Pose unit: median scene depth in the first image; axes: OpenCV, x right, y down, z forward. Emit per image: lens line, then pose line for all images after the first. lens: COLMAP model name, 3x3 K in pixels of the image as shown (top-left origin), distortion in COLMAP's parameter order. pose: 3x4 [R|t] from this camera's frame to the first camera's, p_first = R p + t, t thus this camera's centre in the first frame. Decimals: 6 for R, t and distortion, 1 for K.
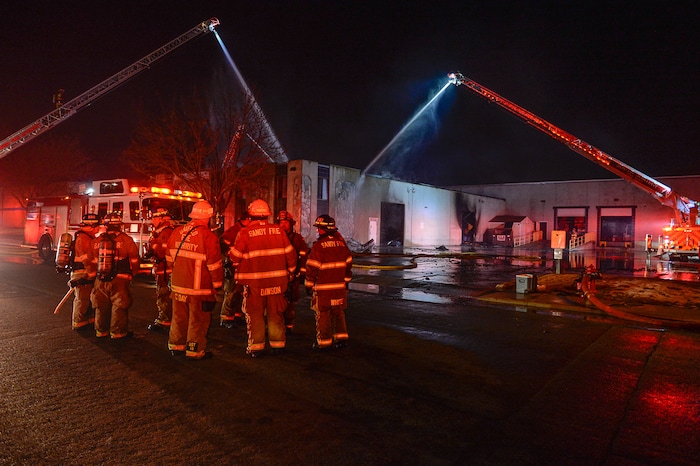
lens RADIAL K [[477.5, 0, 350.0], [0, 477.5, 233.0], [0, 0, 1]] dist [0.006483, 0.002089]
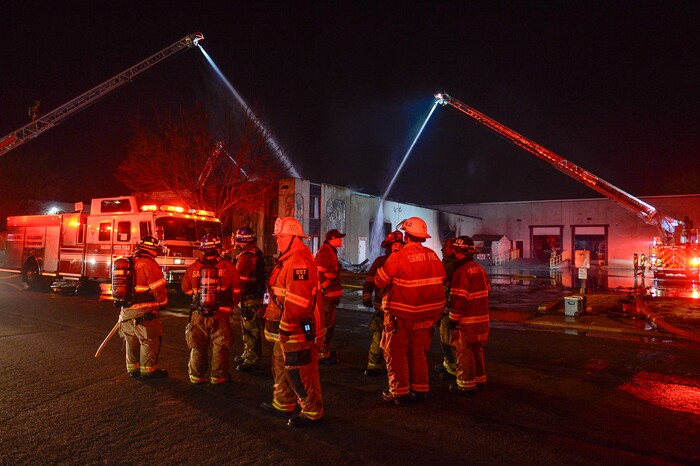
lens RADIAL K [[477.5, 0, 350.0], [0, 477.5, 233.0], [0, 0, 1]] dist [0.006483, 0.002089]
pose [[0.996824, -0.002598, 0.079596, -0.062367], [0.005765, 0.999200, -0.039582, -0.001952], [-0.079429, 0.039915, 0.996041, 0.026636]]
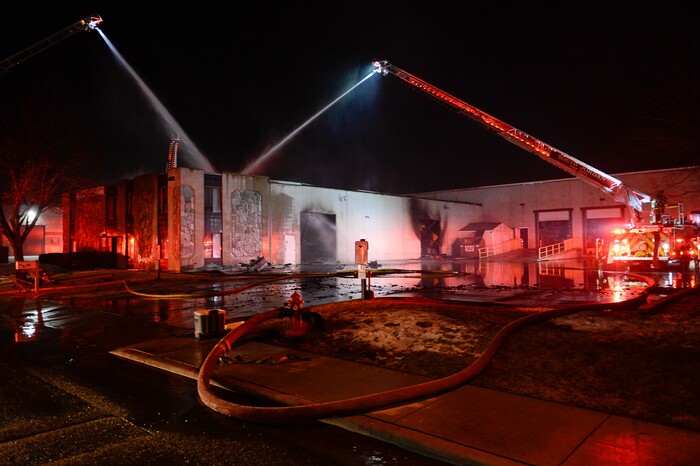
lens RADIAL K [[497.4, 0, 350.0], [0, 497.4, 233.0], [0, 0, 1]] dist [-0.000529, -0.000640]
pose [[0.997611, -0.039882, -0.056408, 0.237473], [0.038138, 0.998771, -0.031670, 0.003888], [0.057602, 0.029443, 0.997905, 0.123553]]
